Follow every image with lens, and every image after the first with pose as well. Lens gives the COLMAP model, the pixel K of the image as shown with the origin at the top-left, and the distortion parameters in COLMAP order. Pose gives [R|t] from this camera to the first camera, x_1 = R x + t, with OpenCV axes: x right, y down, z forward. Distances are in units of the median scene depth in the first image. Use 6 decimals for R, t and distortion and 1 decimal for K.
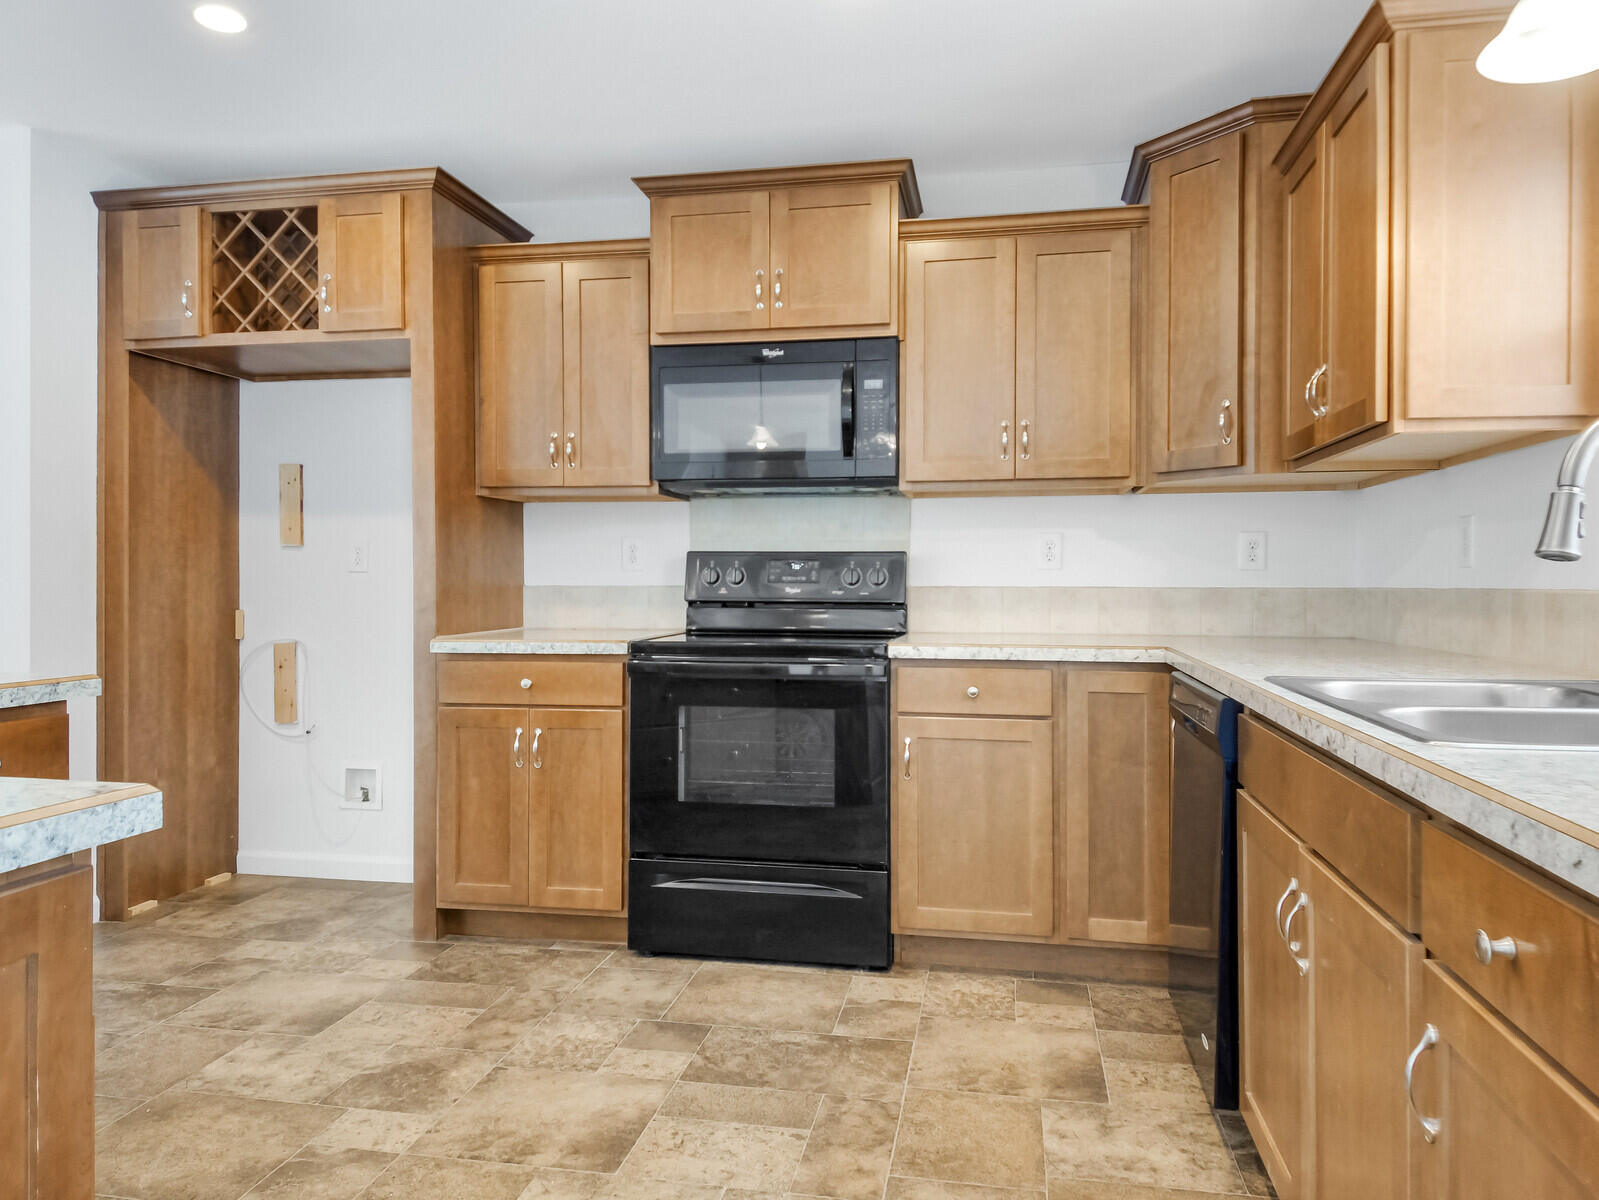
lens RADIAL K [[1135.2, 0, 795.3], [0, 1135.2, 587.1], [0, 0, 1]] dist [0.067765, -0.051252]
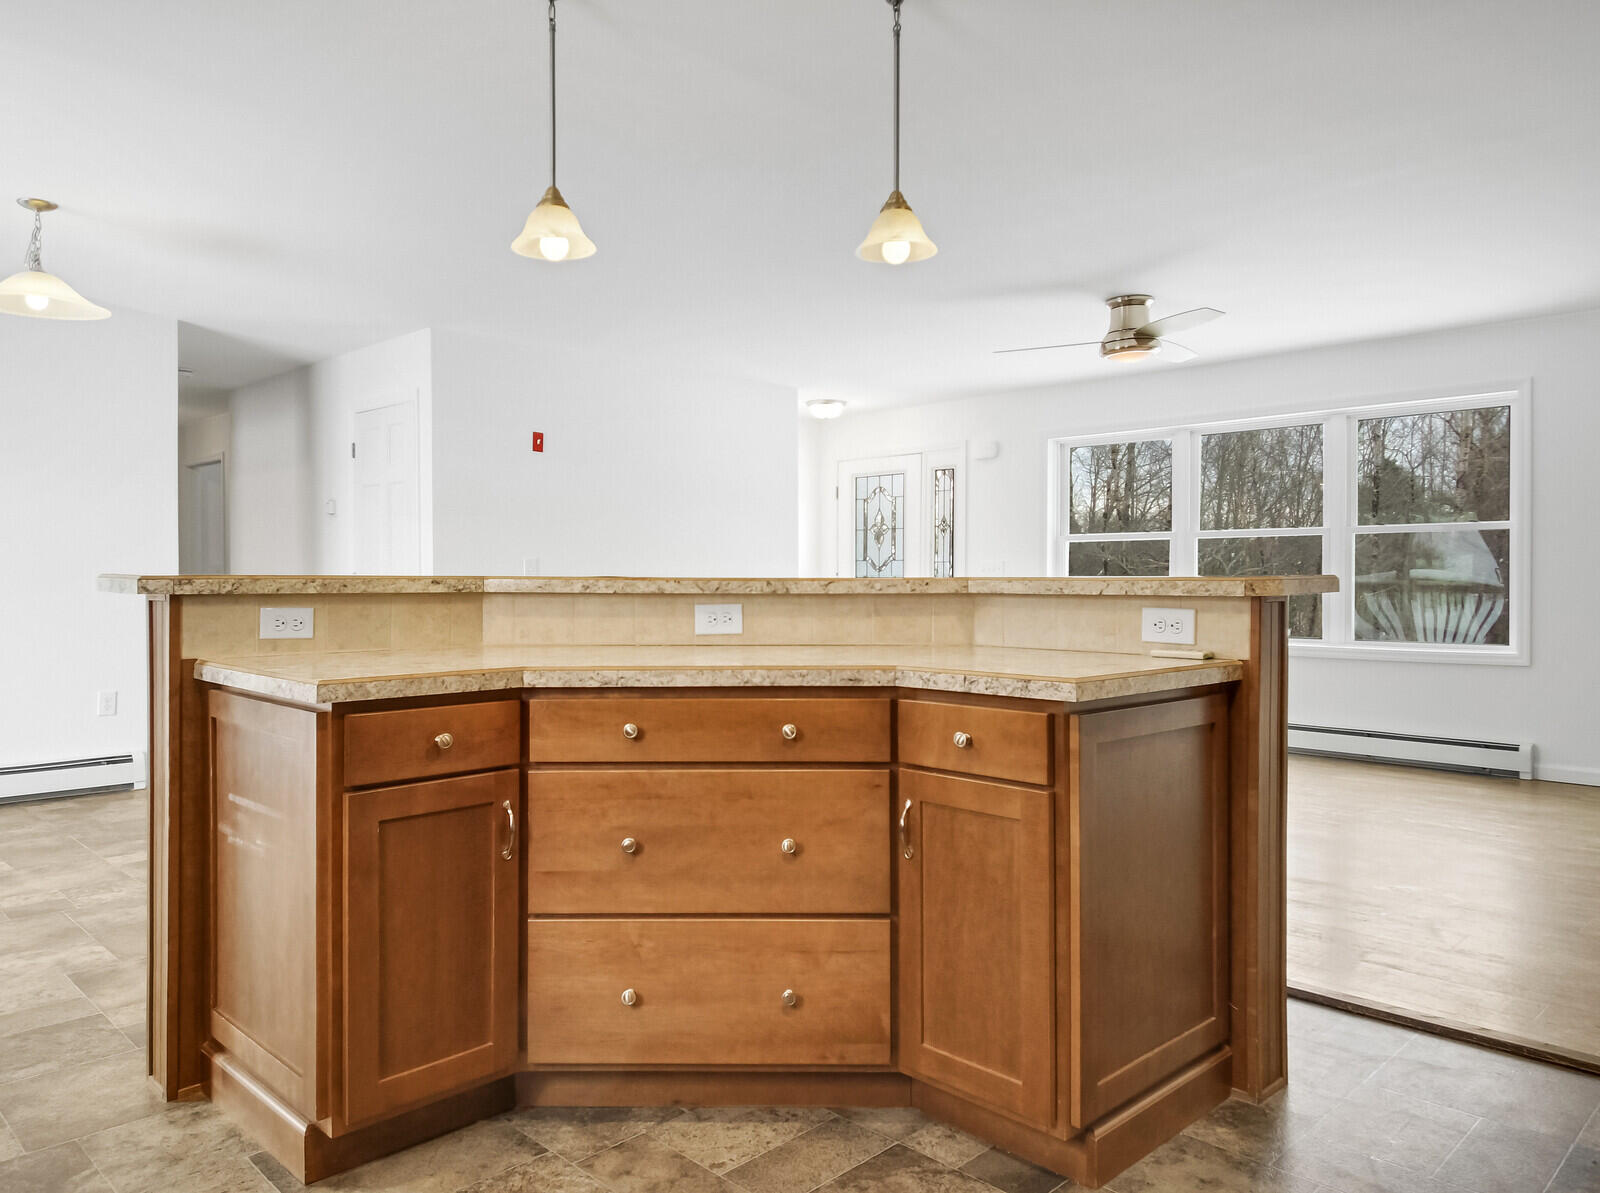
lens RADIAL K [[1135.9, 0, 802.2], [0, 1135.9, 595.6], [0, 0, 1]] dist [0.067765, -0.051252]
pose [[-0.575374, 0.020463, -0.817634, 0.321112], [-0.002081, 0.999647, 0.026483, -0.016420], [0.817887, 0.016940, -0.575129, 1.641856]]
